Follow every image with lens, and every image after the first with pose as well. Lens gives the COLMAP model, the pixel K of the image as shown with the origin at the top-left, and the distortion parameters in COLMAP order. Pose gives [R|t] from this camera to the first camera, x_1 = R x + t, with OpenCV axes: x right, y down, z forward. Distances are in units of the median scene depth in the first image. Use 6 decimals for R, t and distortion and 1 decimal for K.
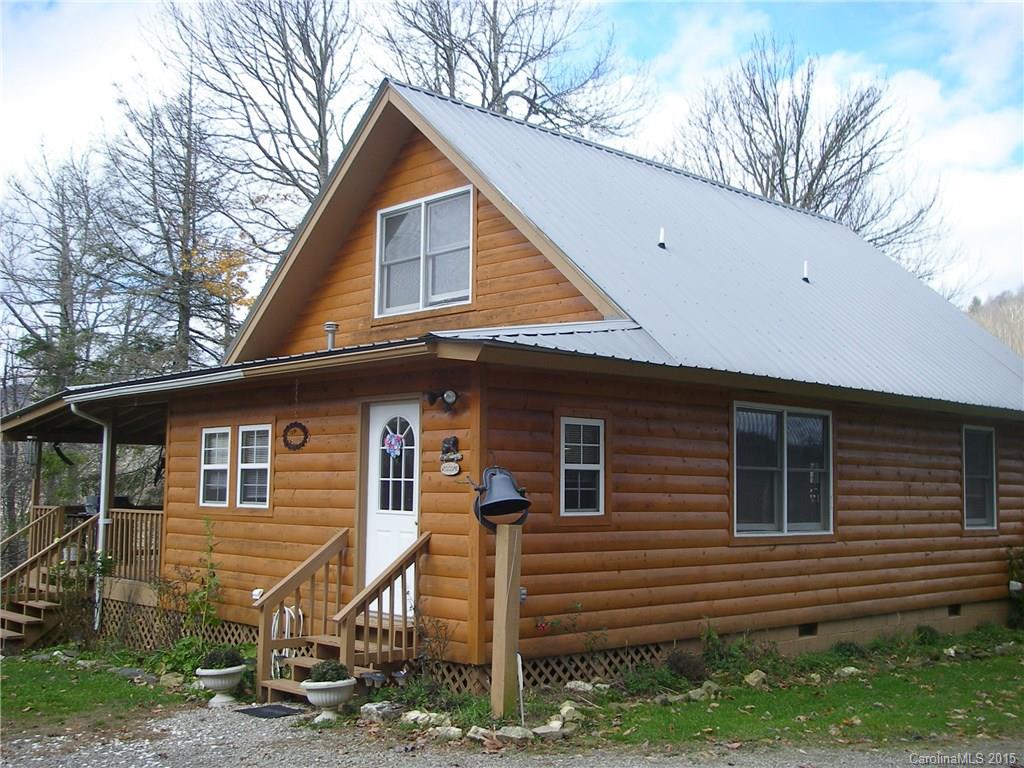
lens RADIAL K [[1157.6, 0, 510.1], [0, 1157.6, 394.1], [0, 0, 1]] dist [-0.003296, -0.006728]
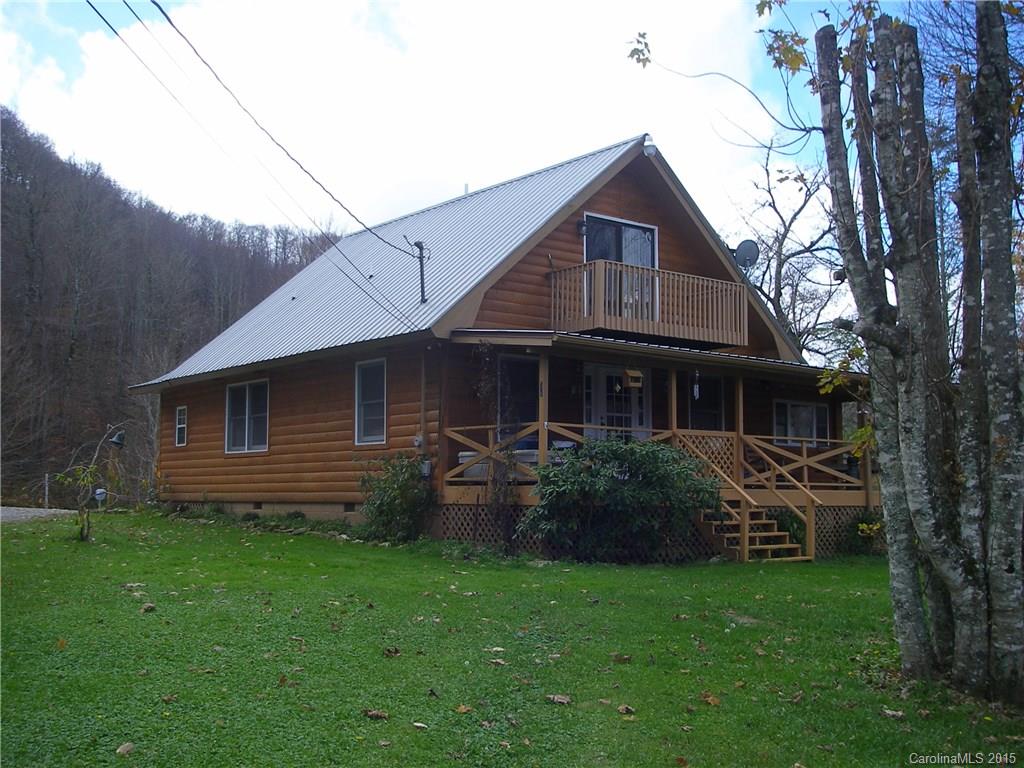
lens RADIAL K [[1167.4, 0, 525.0], [0, 1167.4, 384.5], [0, 0, 1]] dist [-0.022810, 0.020530]
pose [[-0.075892, -0.110020, -0.991028, 1.932461], [0.080039, 0.990015, -0.116037, 0.251300], [0.993898, -0.088127, -0.066328, 1.487808]]
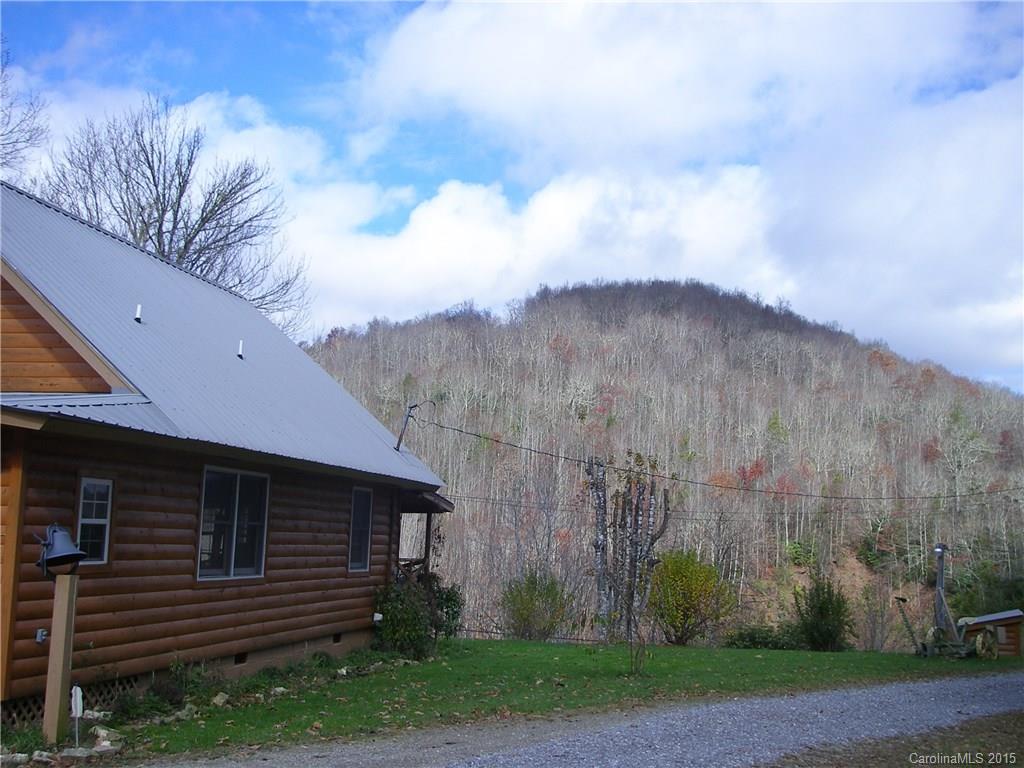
lens RADIAL K [[1167.4, 0, 525.0], [0, 1167.4, 384.5], [0, 0, 1]] dist [-0.022810, 0.020530]
pose [[0.822618, 0.085039, 0.562200, -0.192643], [-0.064267, 0.996322, -0.056669, -0.026581], [-0.564951, 0.010486, 0.825058, -0.149154]]
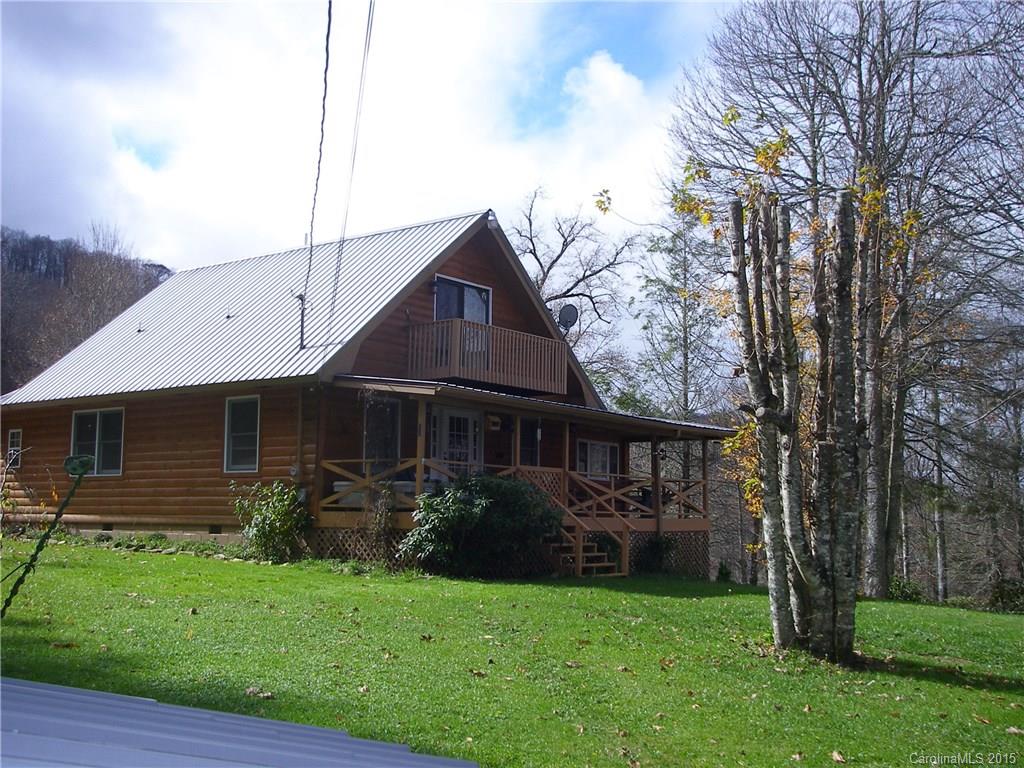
lens RADIAL K [[1163.1, 0, 537.4], [0, 1163.1, 385.9], [0, 0, 1]] dist [-0.019971, -0.024777]
pose [[0.174724, -0.126770, -0.976423, 2.150607], [0.073930, 0.990567, -0.115377, 0.237628], [0.981838, -0.052028, 0.182448, 1.307296]]
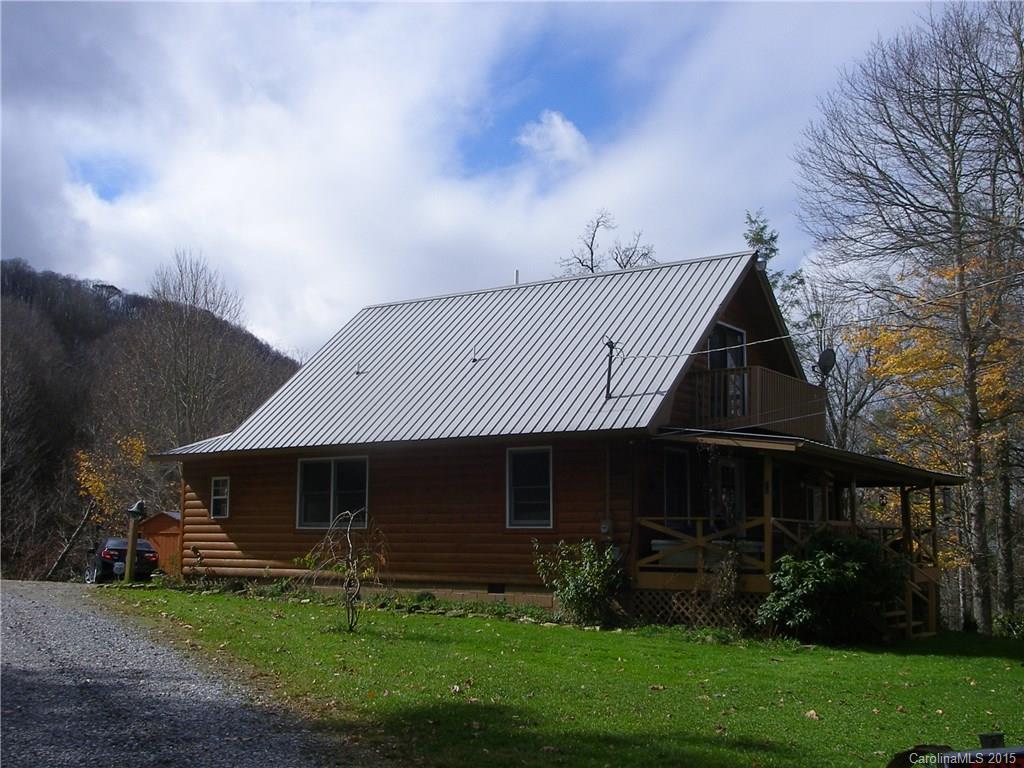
lens RADIAL K [[1167.4, 0, 525.0], [0, 1167.4, 384.5], [0, 0, 1]] dist [-0.022810, 0.020530]
pose [[0.216324, -0.146139, -0.965322, 1.988470], [0.076585, 0.988227, -0.132444, 0.155651], [0.973313, -0.045278, 0.224969, 0.848946]]
